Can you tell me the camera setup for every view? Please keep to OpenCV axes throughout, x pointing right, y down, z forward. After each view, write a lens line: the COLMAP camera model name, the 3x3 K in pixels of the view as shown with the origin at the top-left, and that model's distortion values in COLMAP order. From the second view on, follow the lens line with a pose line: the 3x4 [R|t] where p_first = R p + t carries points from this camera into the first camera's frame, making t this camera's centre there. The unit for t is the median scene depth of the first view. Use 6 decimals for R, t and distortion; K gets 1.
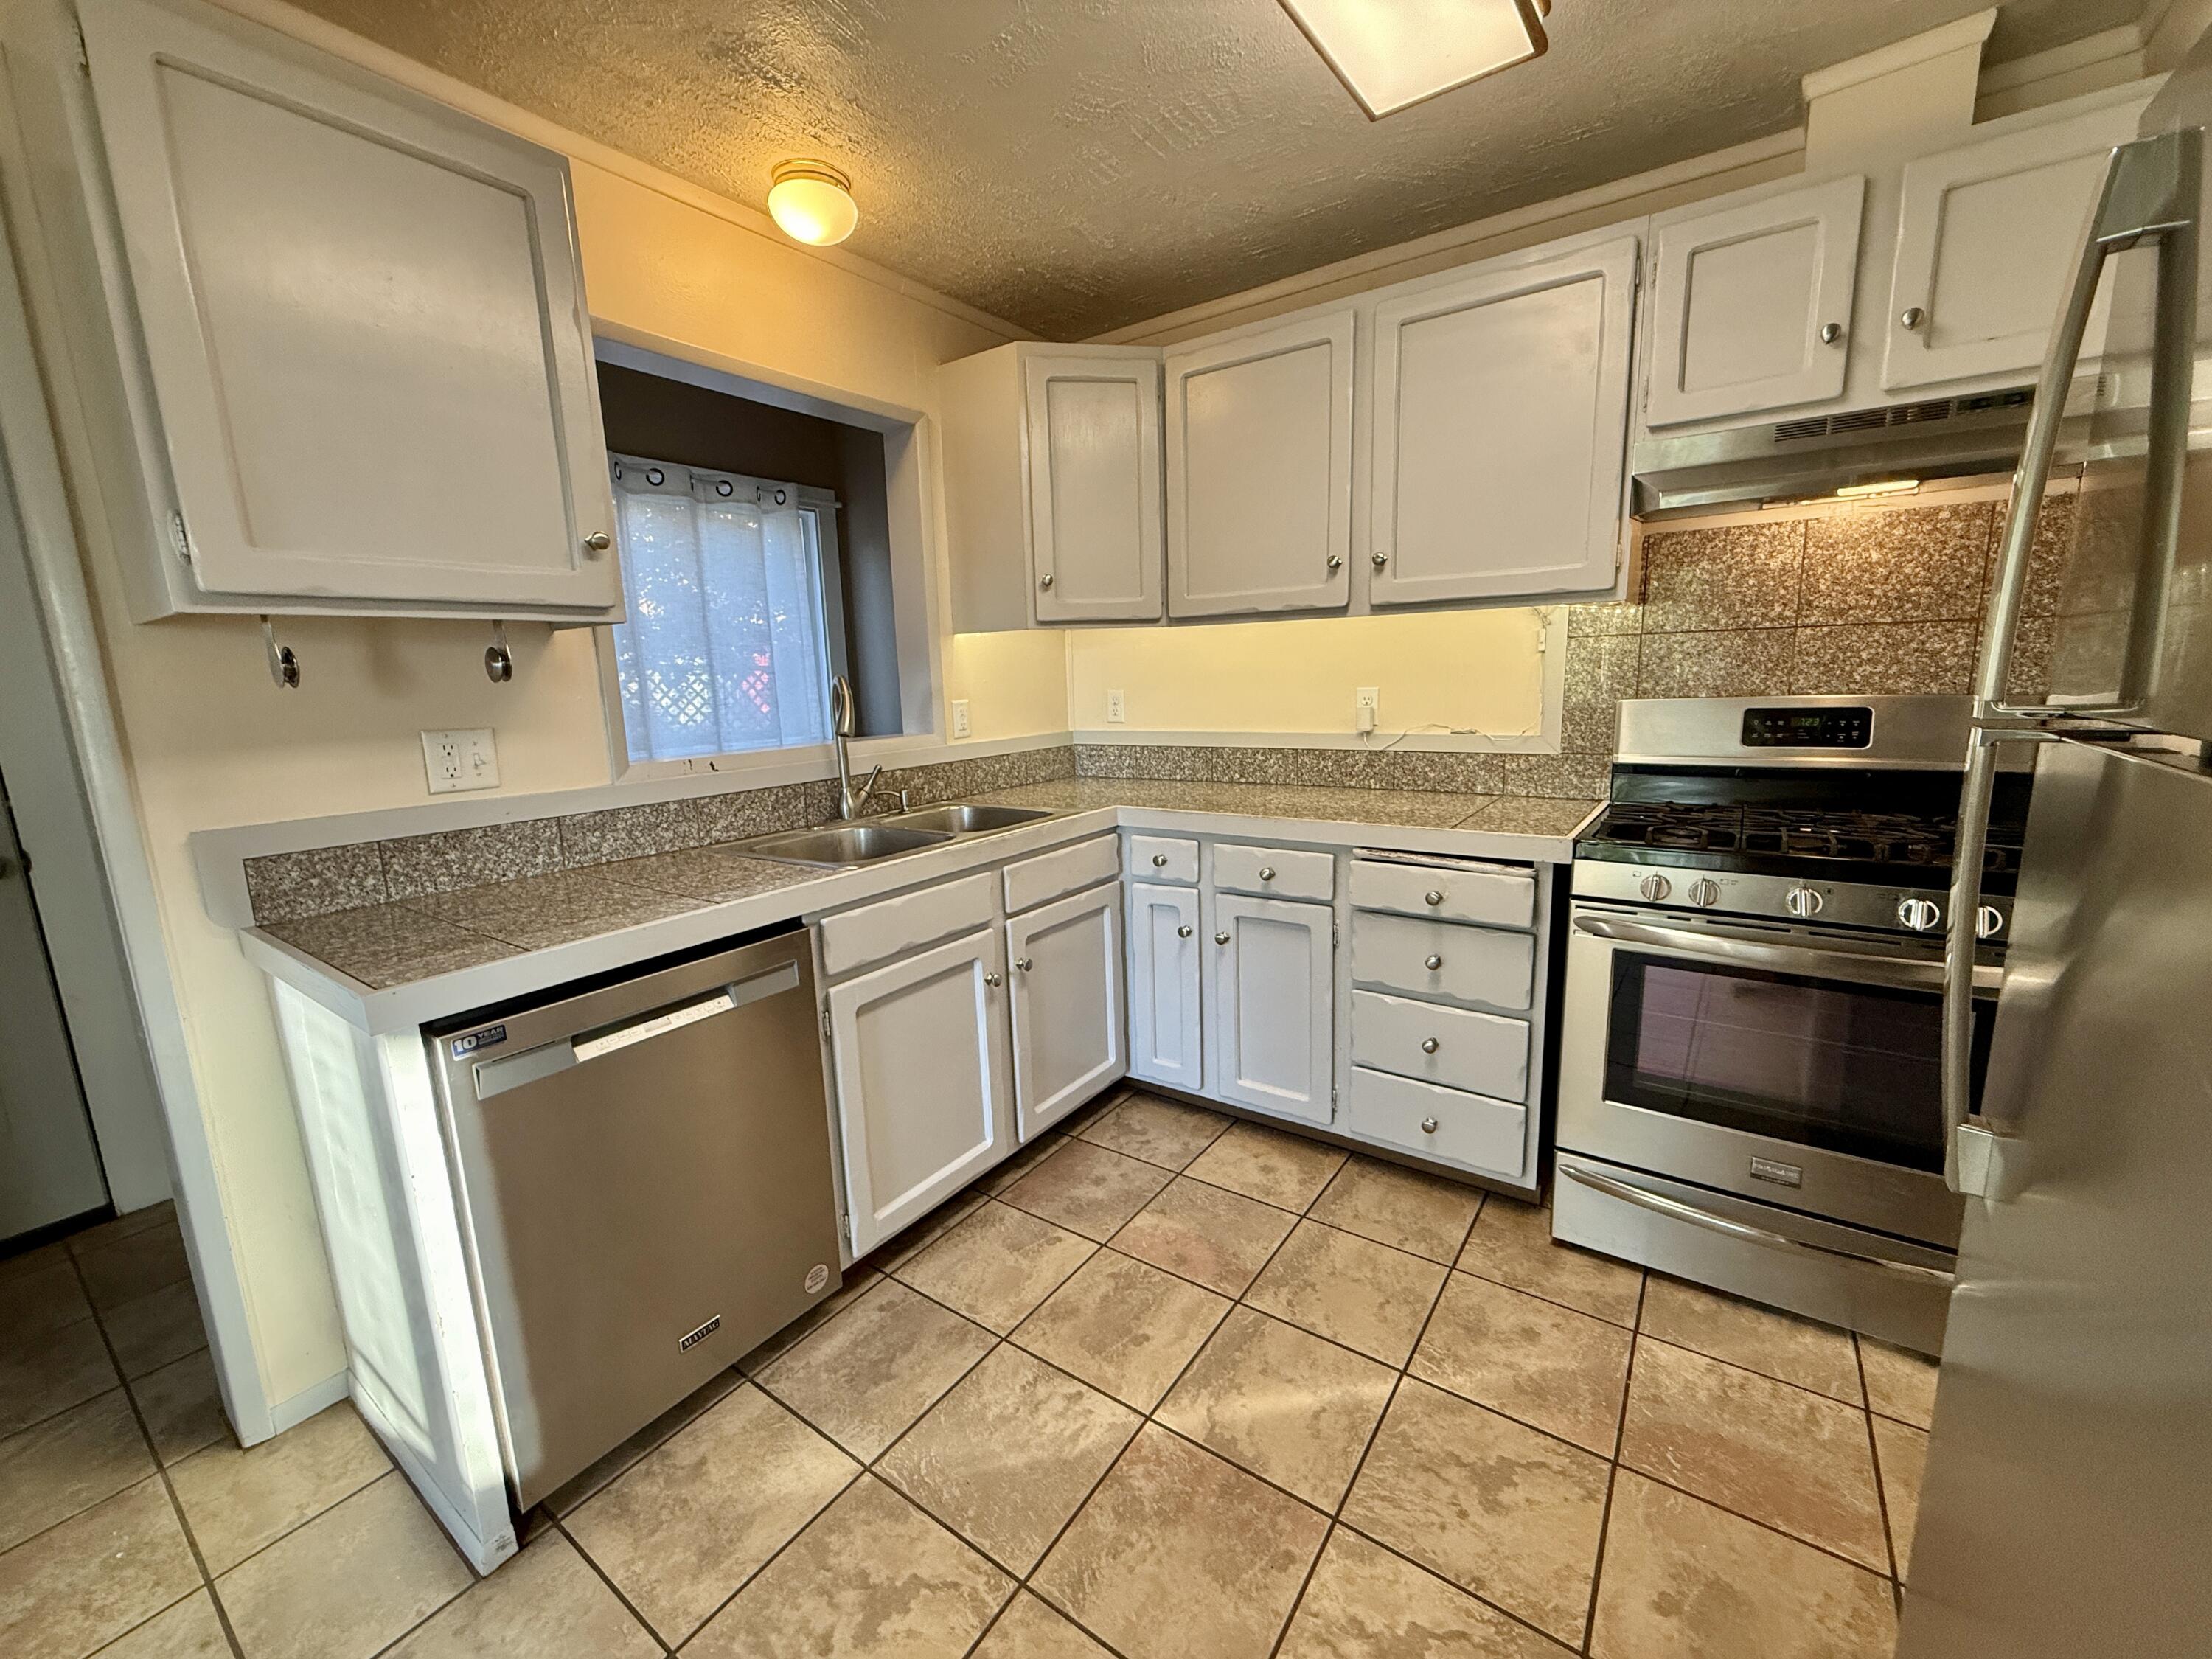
lens RADIAL K [[879.4, 0, 1102.4], [0, 879.4, 825.4], [0, 0, 1]] dist [-0.001620, -0.000085]
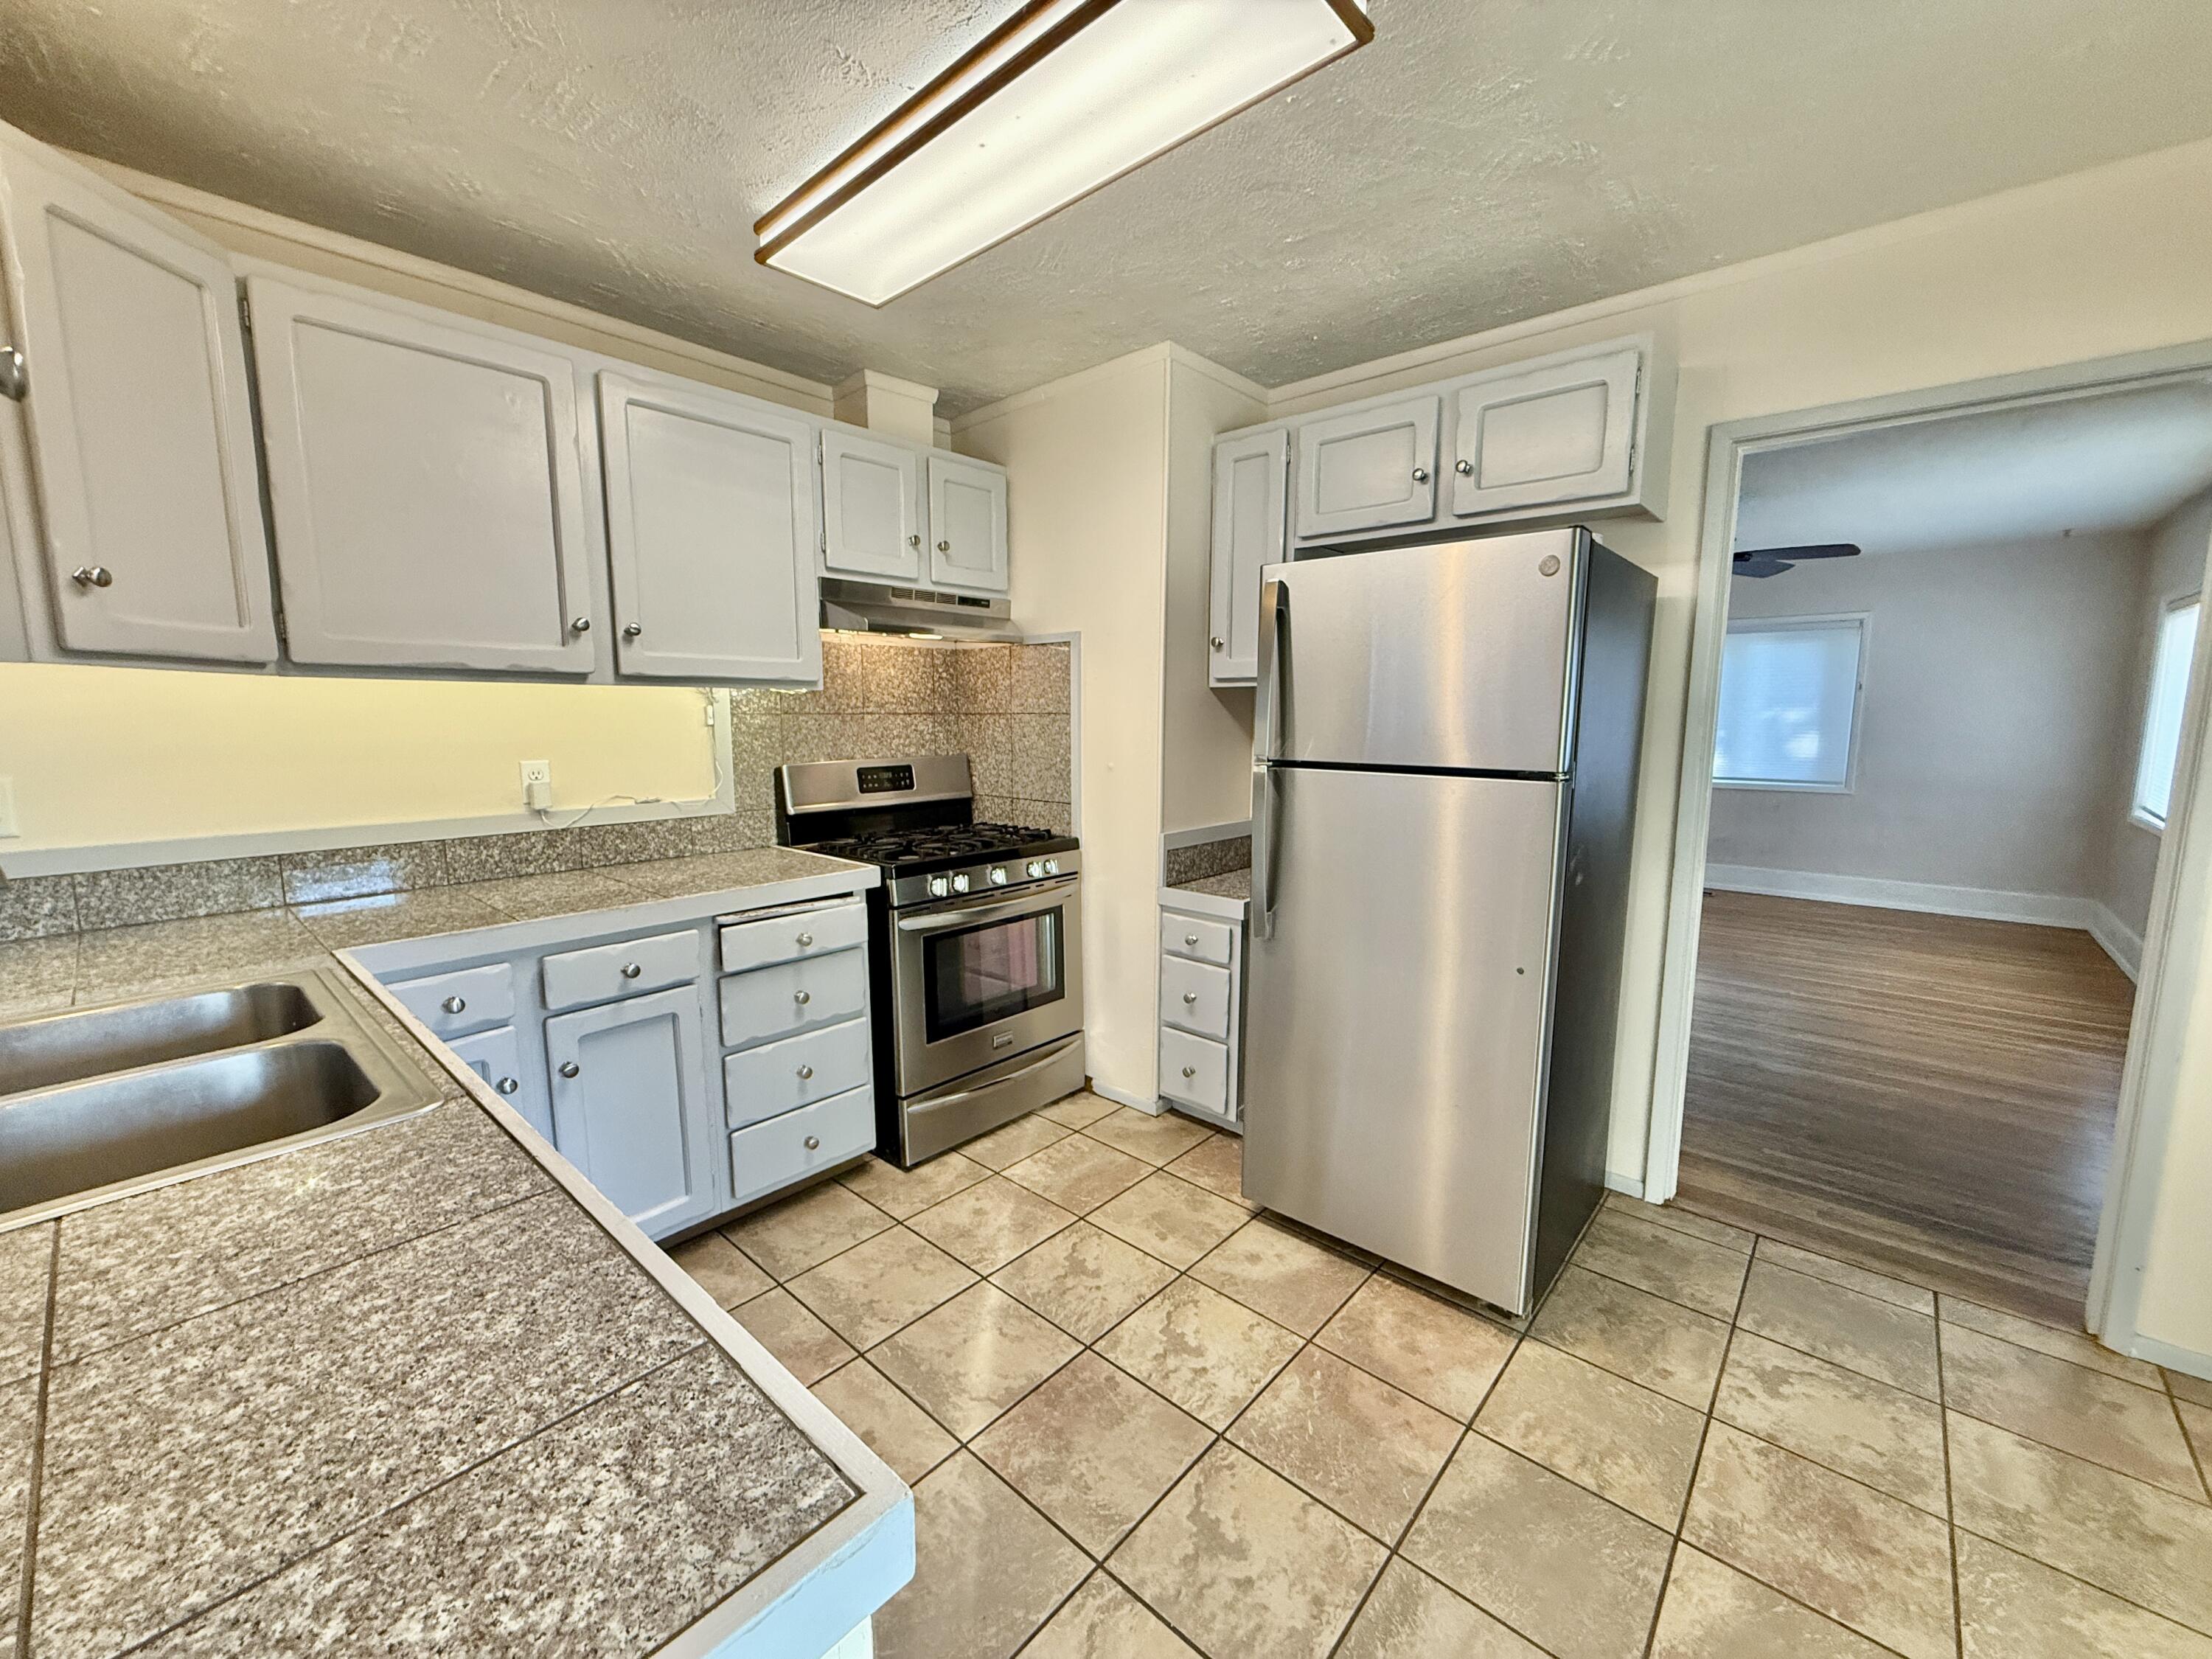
lens RADIAL K [[879.4, 0, 1102.4], [0, 879.4, 825.4], [0, 0, 1]] dist [-0.001620, -0.000085]
pose [[0.112676, -0.095123, 0.989068, -0.685201], [0.167695, 0.982949, 0.075430, -0.083634], [-0.979379, 0.157363, 0.126706, 0.444479]]
